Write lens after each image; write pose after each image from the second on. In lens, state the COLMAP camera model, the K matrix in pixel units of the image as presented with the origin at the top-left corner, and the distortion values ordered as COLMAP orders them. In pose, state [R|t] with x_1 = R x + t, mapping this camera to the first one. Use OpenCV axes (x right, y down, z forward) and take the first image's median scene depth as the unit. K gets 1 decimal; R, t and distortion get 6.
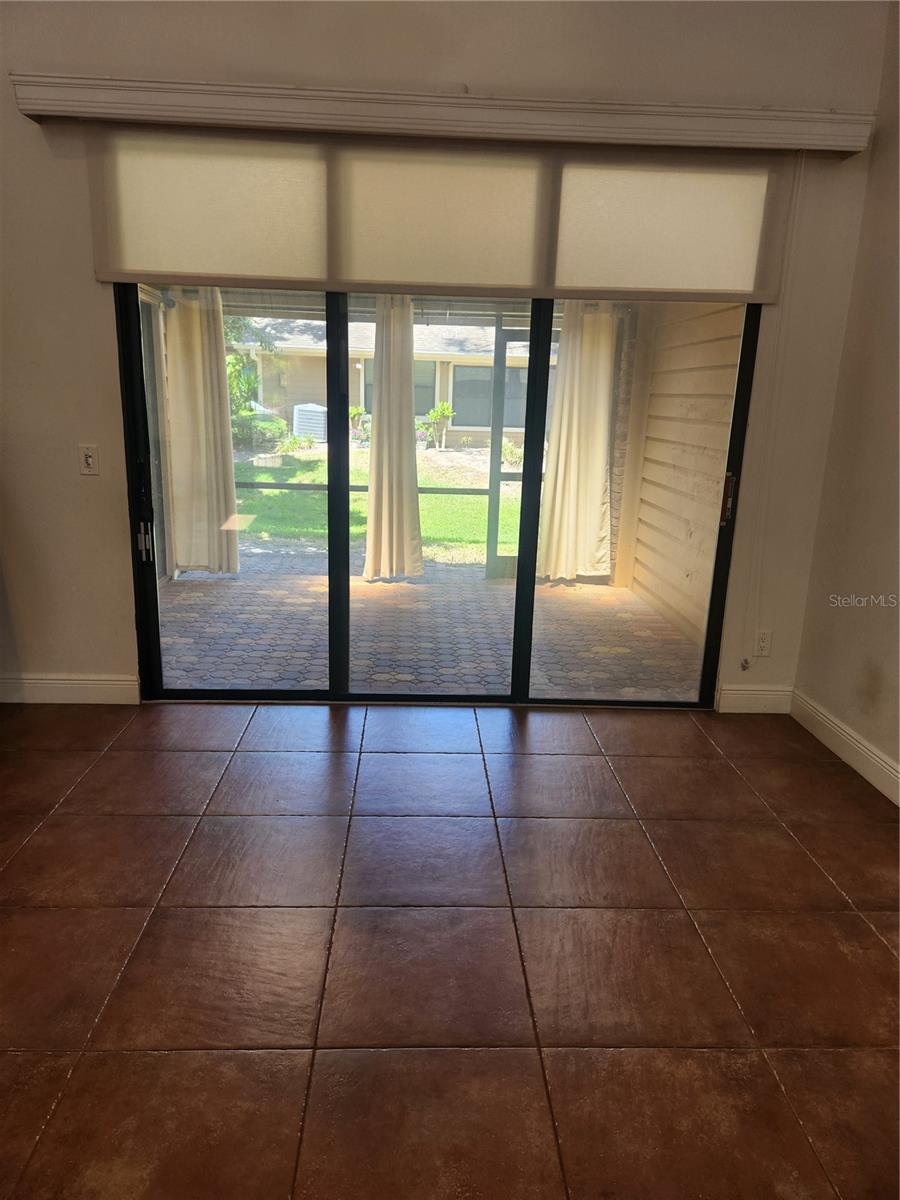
lens RADIAL K [[805.6, 0, 452.6], [0, 805.6, 595.3], [0, 0, 1]] dist [0.056165, -0.050219]
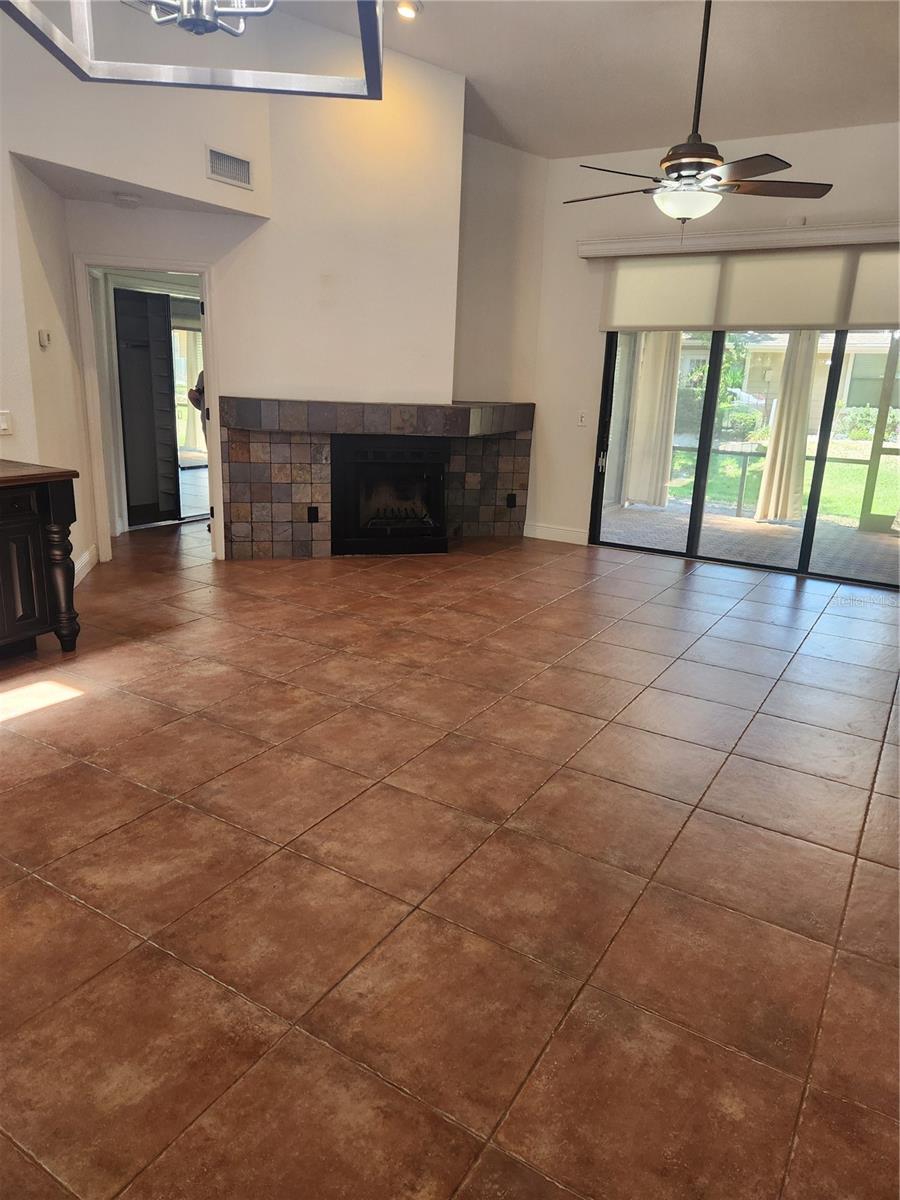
lens RADIAL K [[805.6, 0, 434.6], [0, 805.6, 599.5], [0, 0, 1]] dist [0.056165, -0.050219]
pose [[0.819755, 0.147022, -0.553522, 0.404416], [-0.142089, 0.988481, 0.052122, 0.209406], [0.554809, 0.035923, 0.831202, -0.807340]]
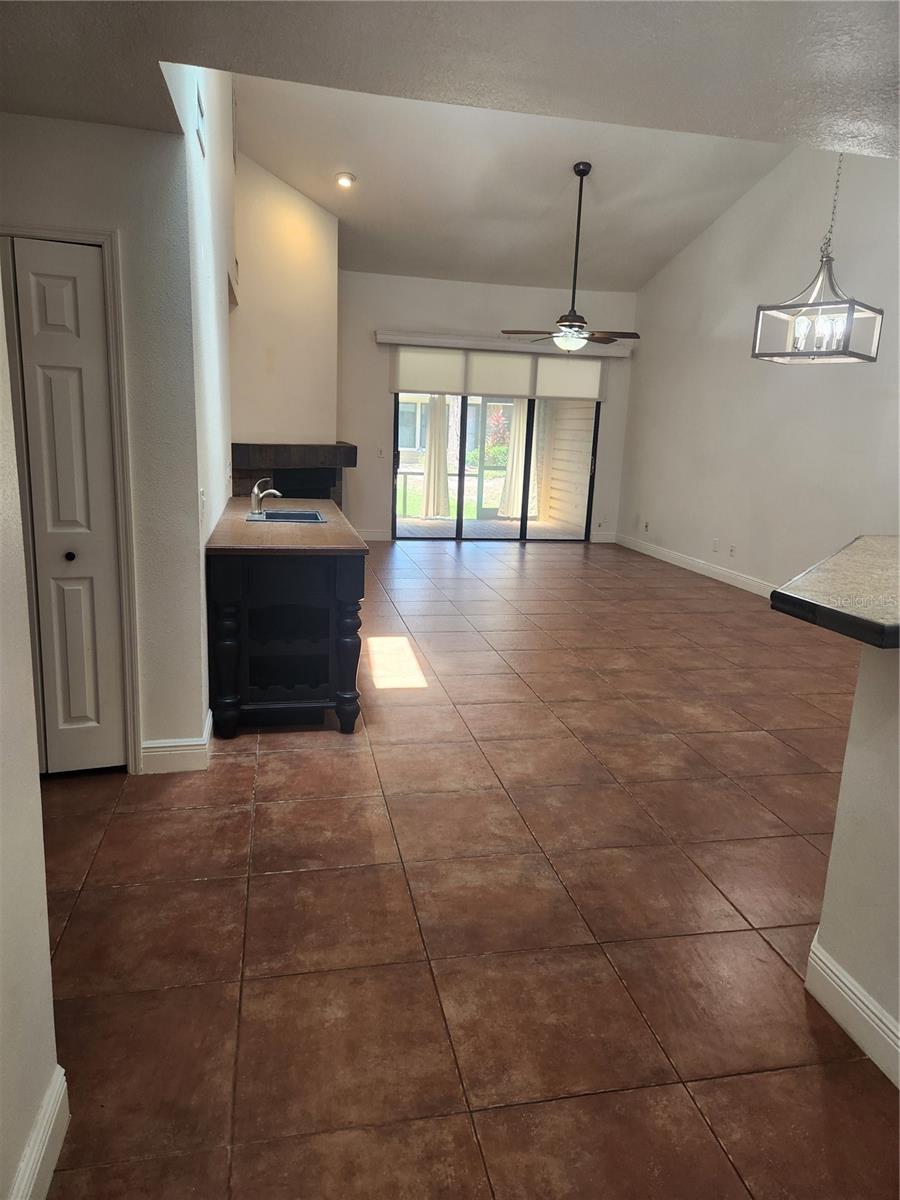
lens RADIAL K [[805.6, 0, 451.1], [0, 805.6, 603.0], [0, 0, 1]] dist [0.056165, -0.050219]
pose [[0.986759, -0.028523, 0.159665, -0.625100], [0.032041, 0.999296, -0.019502, 0.403704], [-0.158997, 0.024360, 0.986979, -1.737629]]
